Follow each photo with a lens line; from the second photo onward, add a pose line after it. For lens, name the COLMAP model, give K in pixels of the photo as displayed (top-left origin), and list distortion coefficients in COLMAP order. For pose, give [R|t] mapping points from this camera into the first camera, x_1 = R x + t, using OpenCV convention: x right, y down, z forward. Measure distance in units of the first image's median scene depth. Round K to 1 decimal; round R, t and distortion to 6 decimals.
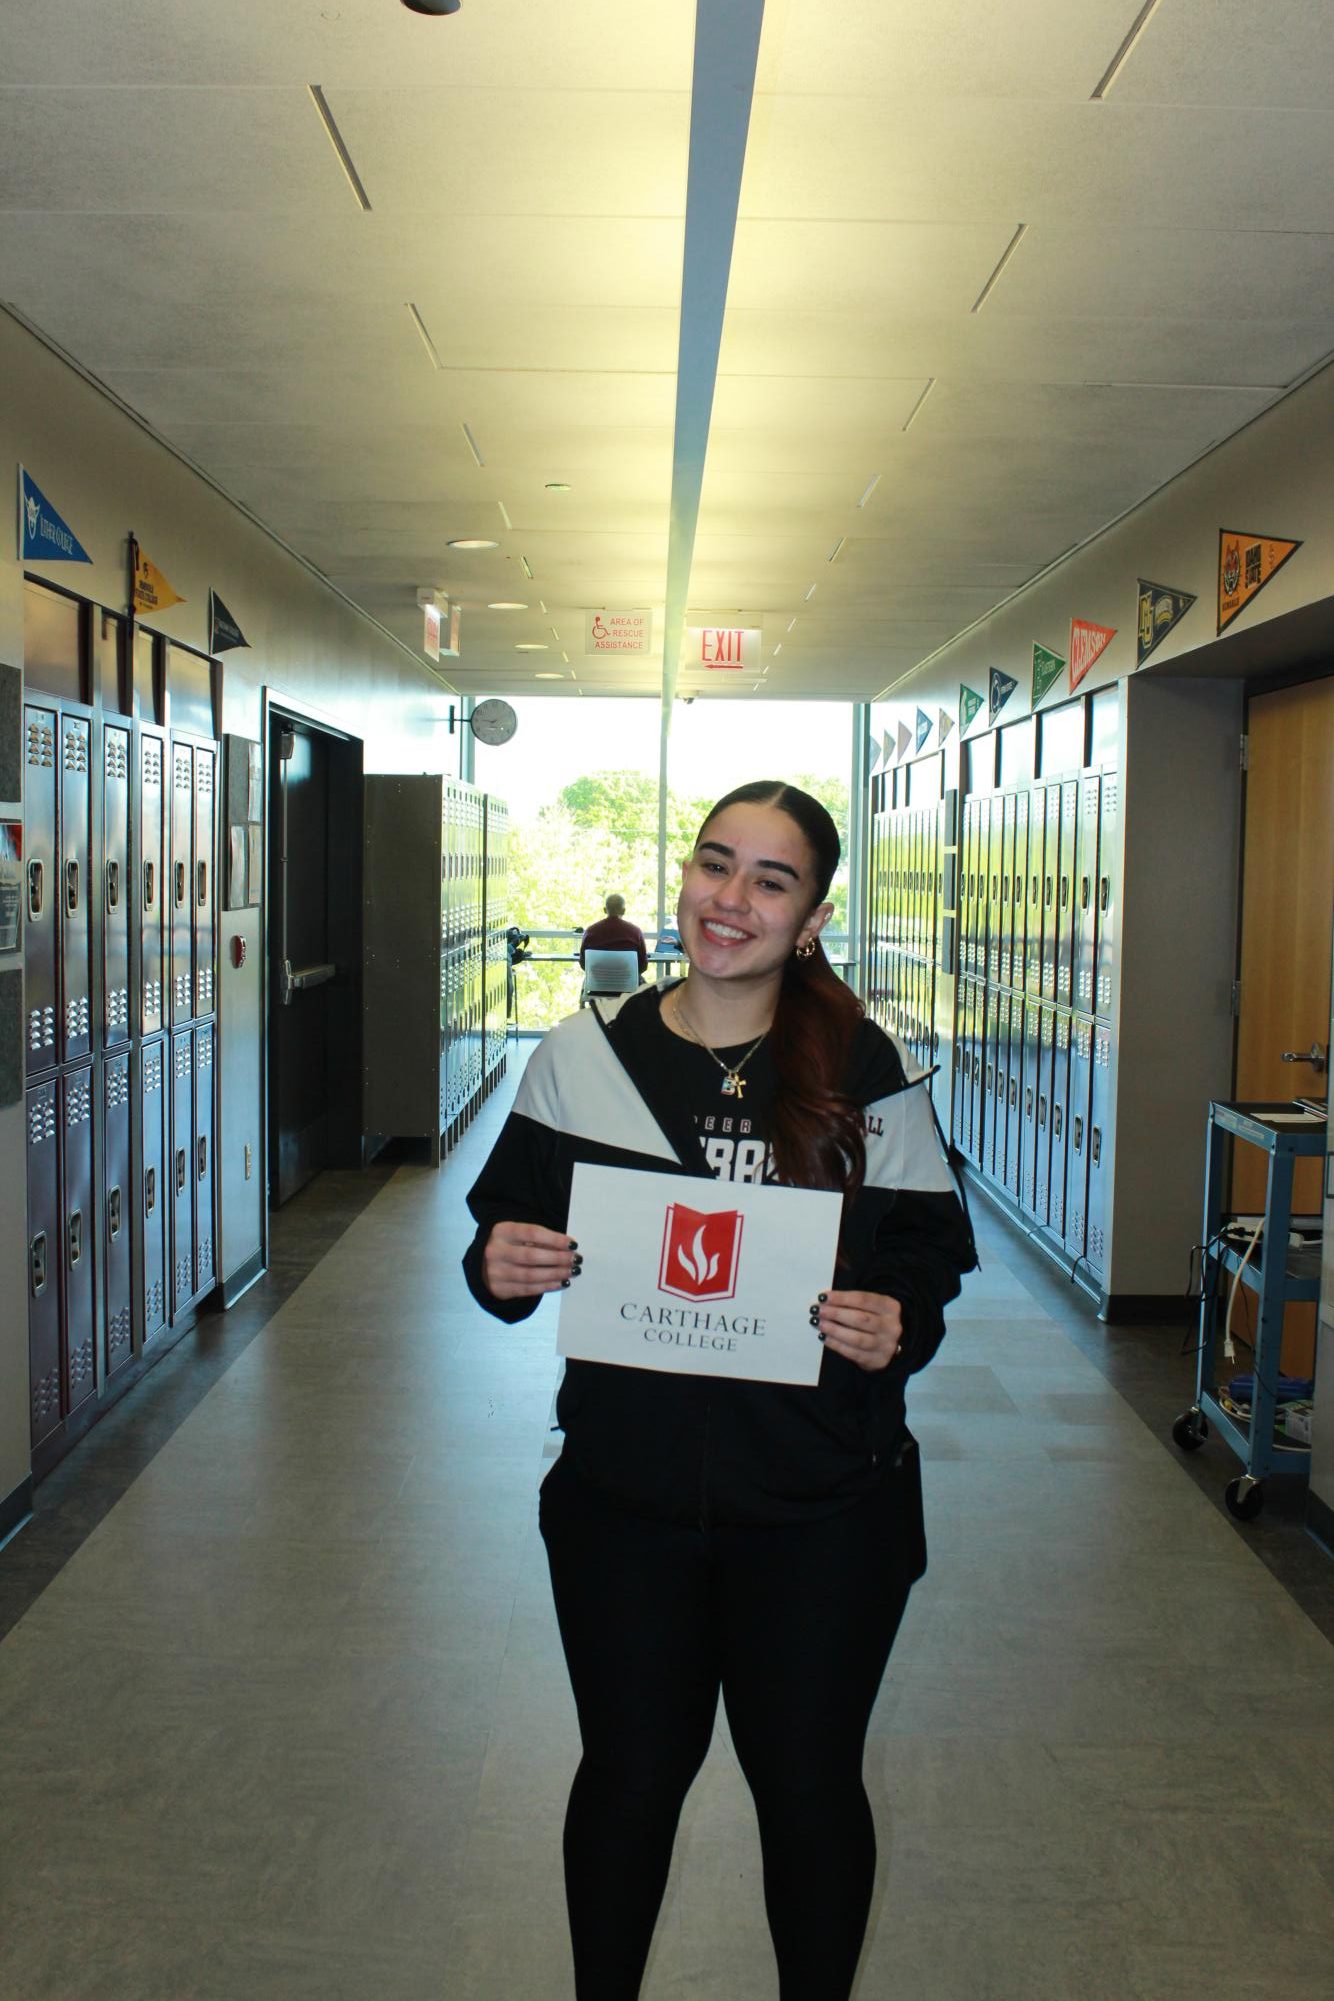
lens RADIAL K [[2058.0, 0, 666.2], [0, 2058.0, 987.3], [0, 0, 1]] dist [-0.121391, 0.150316]
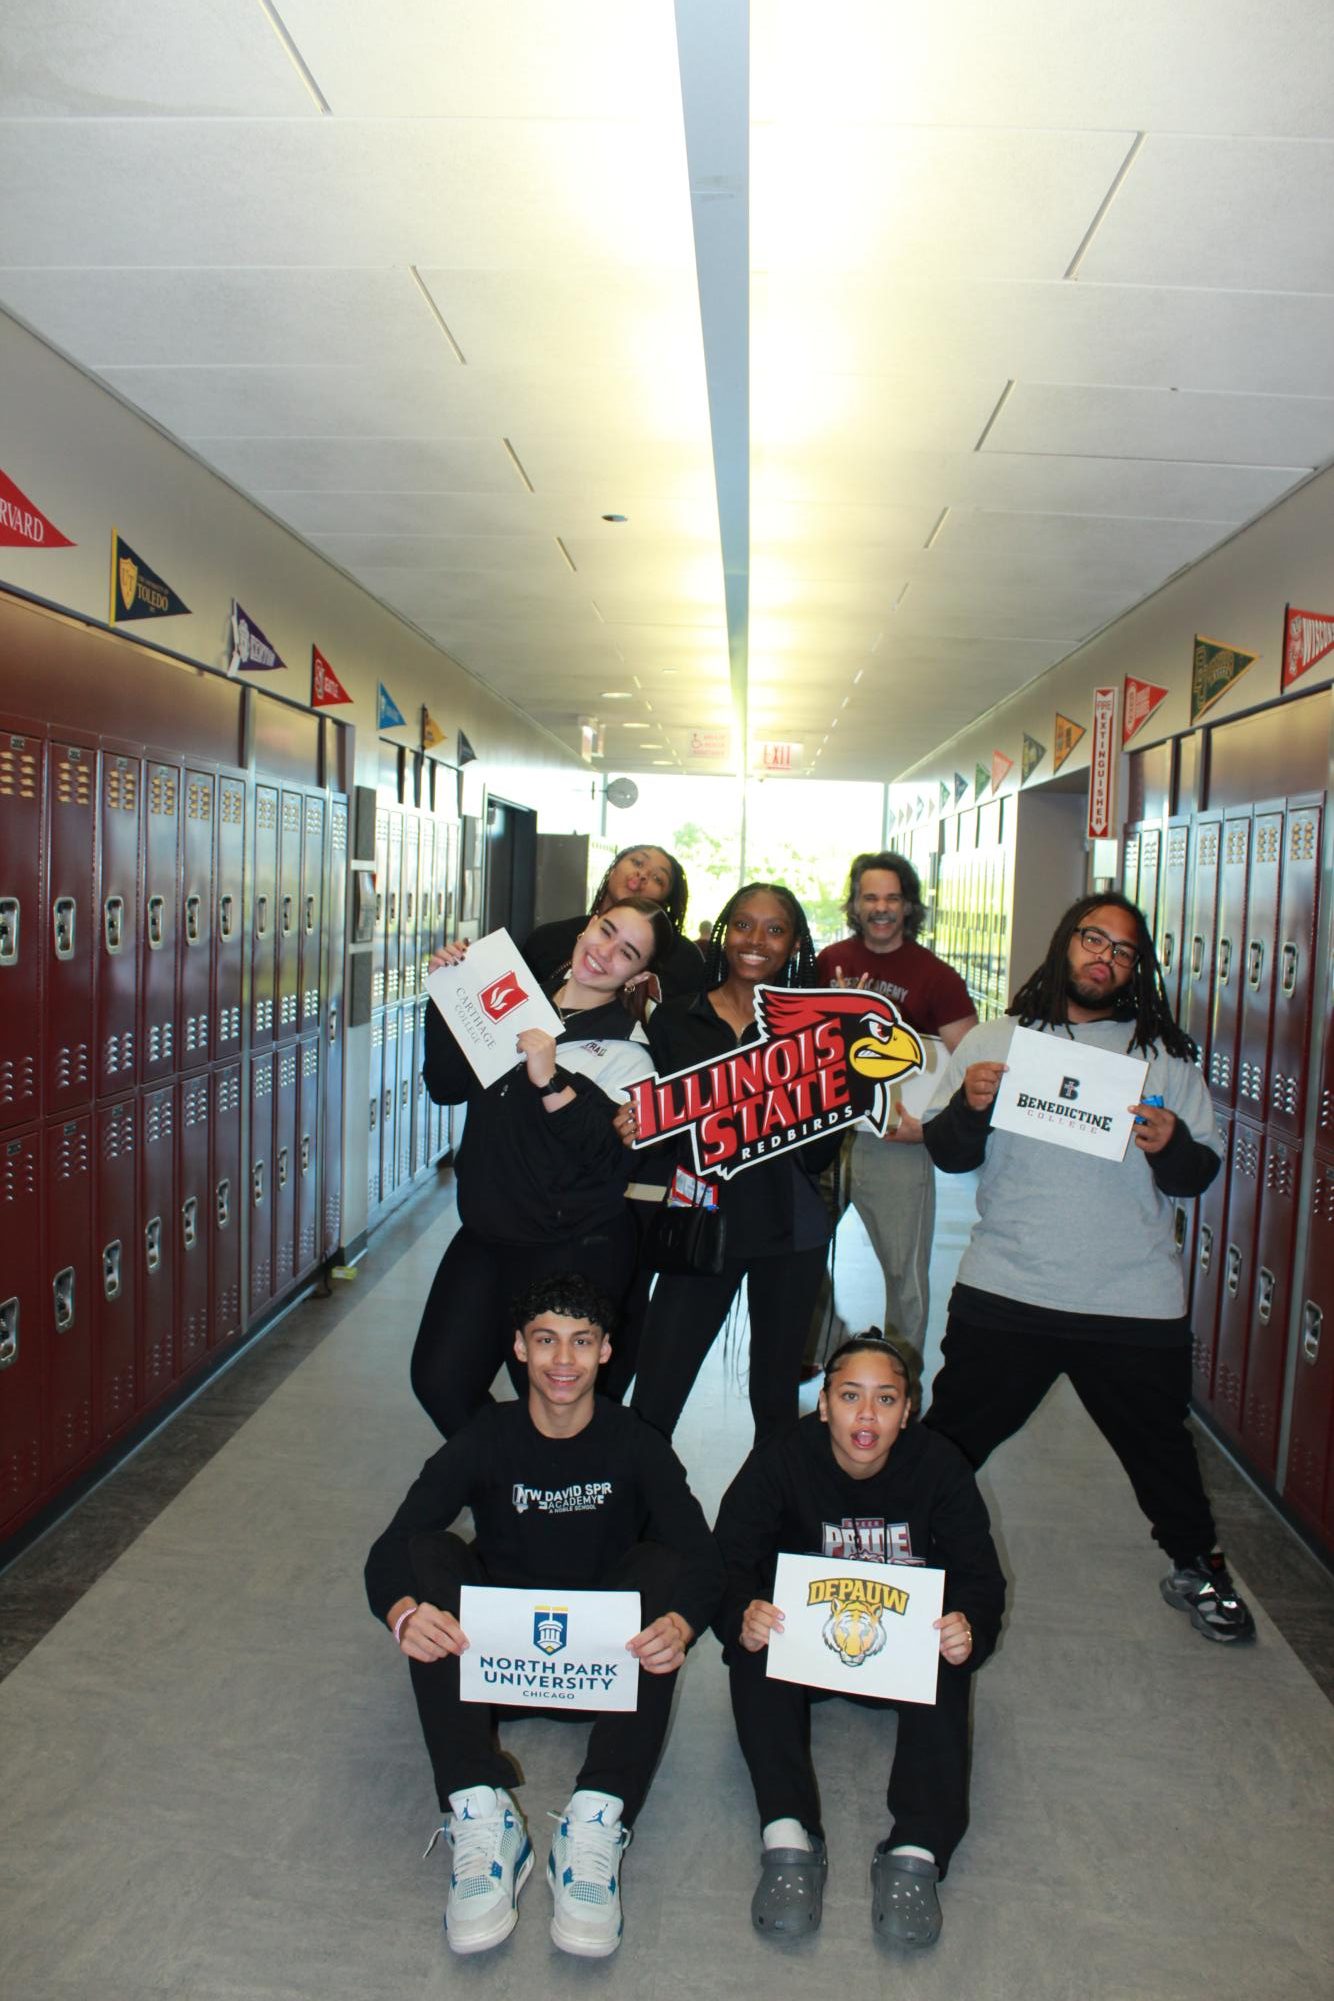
lens RADIAL K [[1701.9, 0, 660.7], [0, 1701.9, 1003.3], [0, 0, 1]] dist [-0.156810, 0.148854]
pose [[0.998170, 0.026615, -0.054295, 0.019997], [-0.026242, 0.999627, 0.007564, 0.013387], [0.054476, -0.006125, 0.998496, -0.351769]]
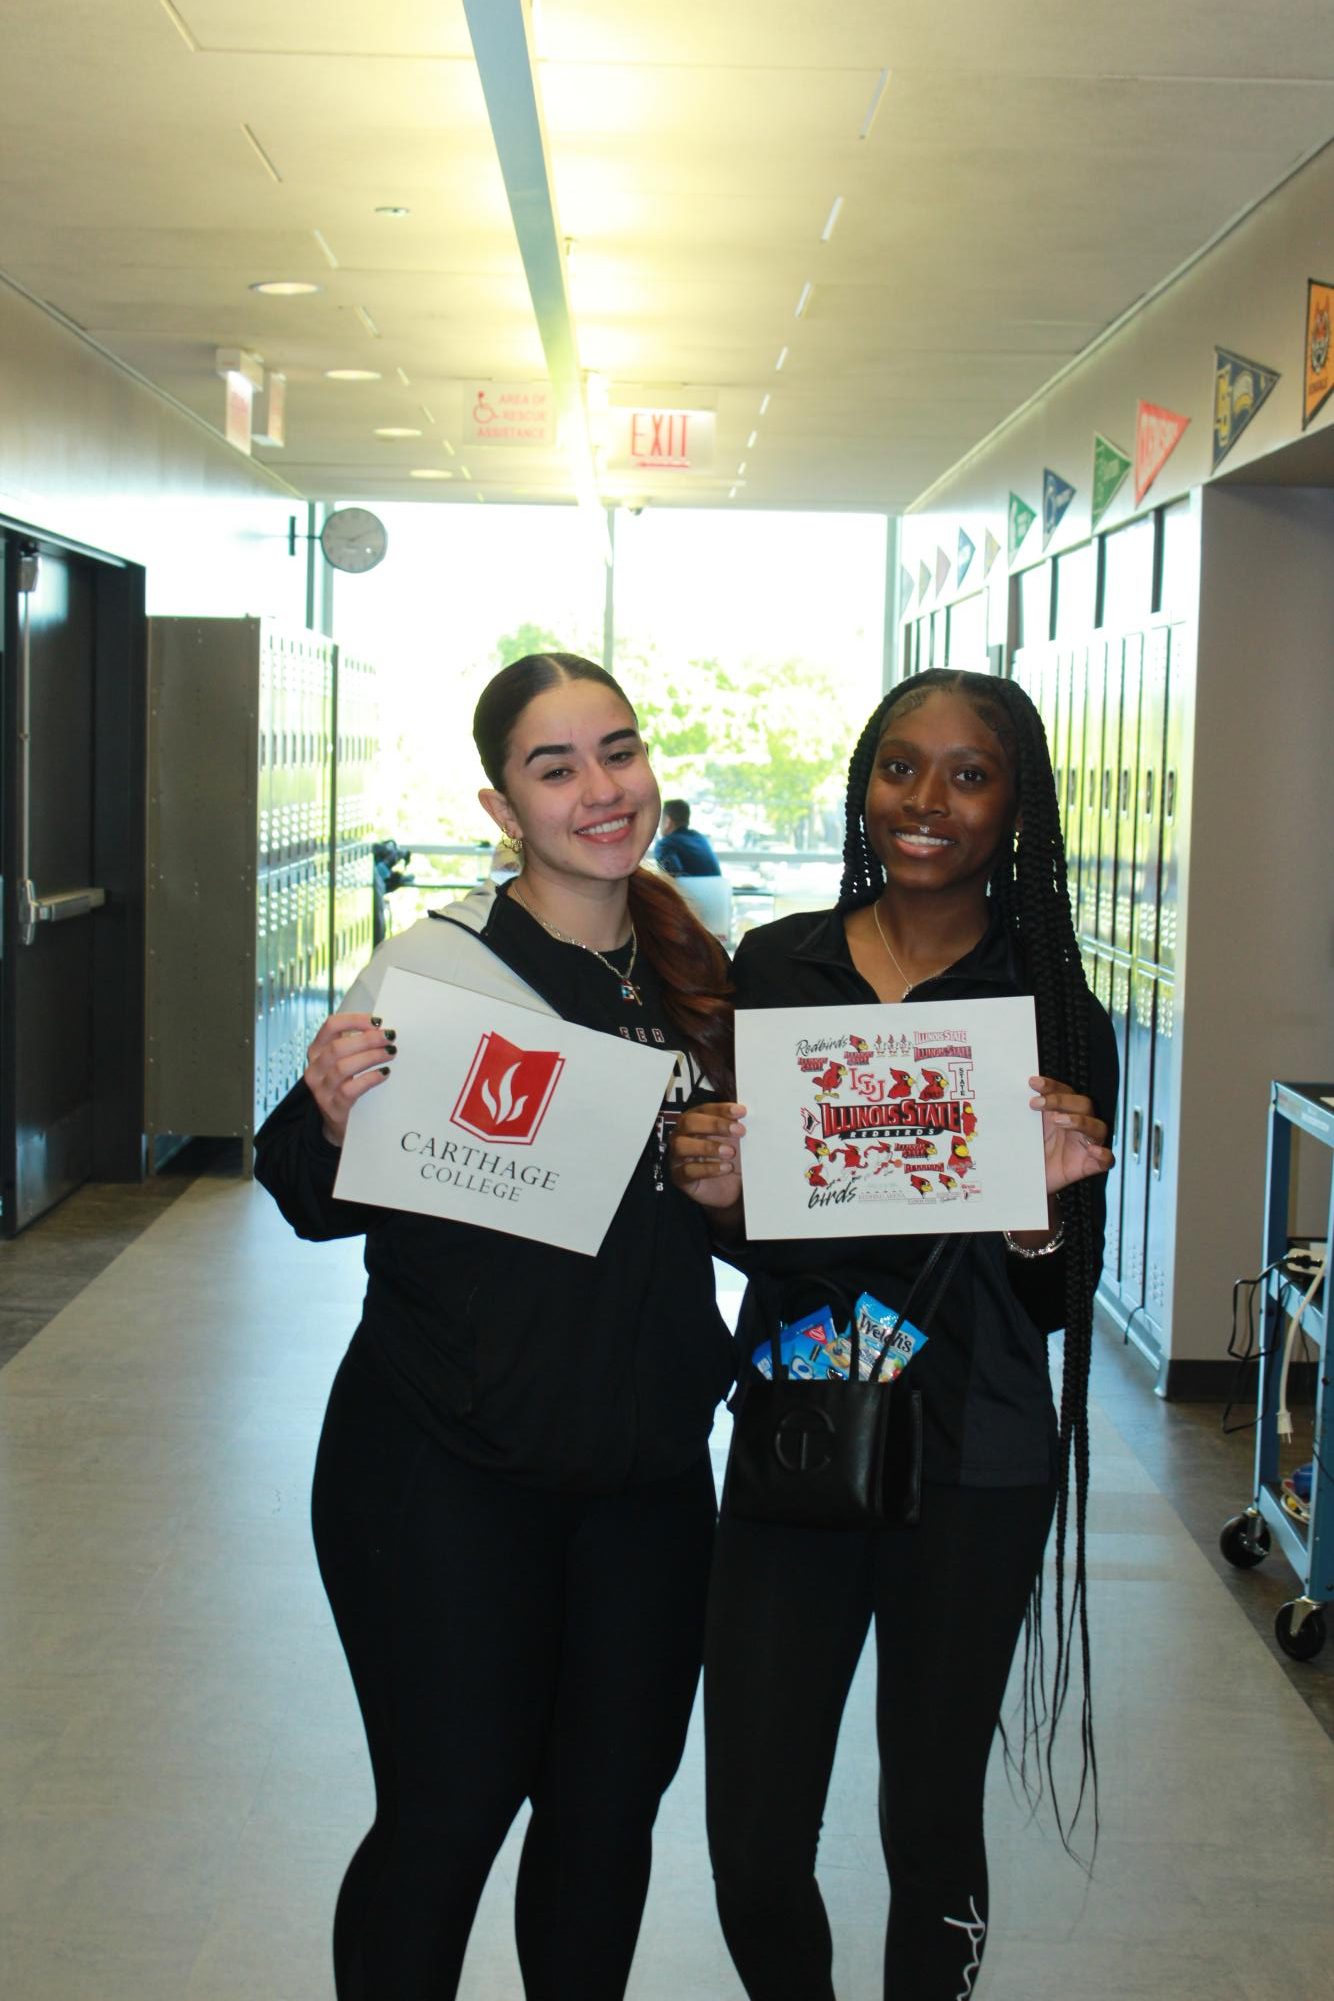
lens RADIAL K [[3058.7, 0, 667.0], [0, 3058.7, 979.2], [0, 0, 1]] dist [-0.009647, 0.064136]
pose [[0.999966, 0.007253, 0.003979, 0.037677], [-0.007311, 0.999862, 0.014947, 0.004103], [-0.003870, -0.014975, 0.999880, -0.059069]]
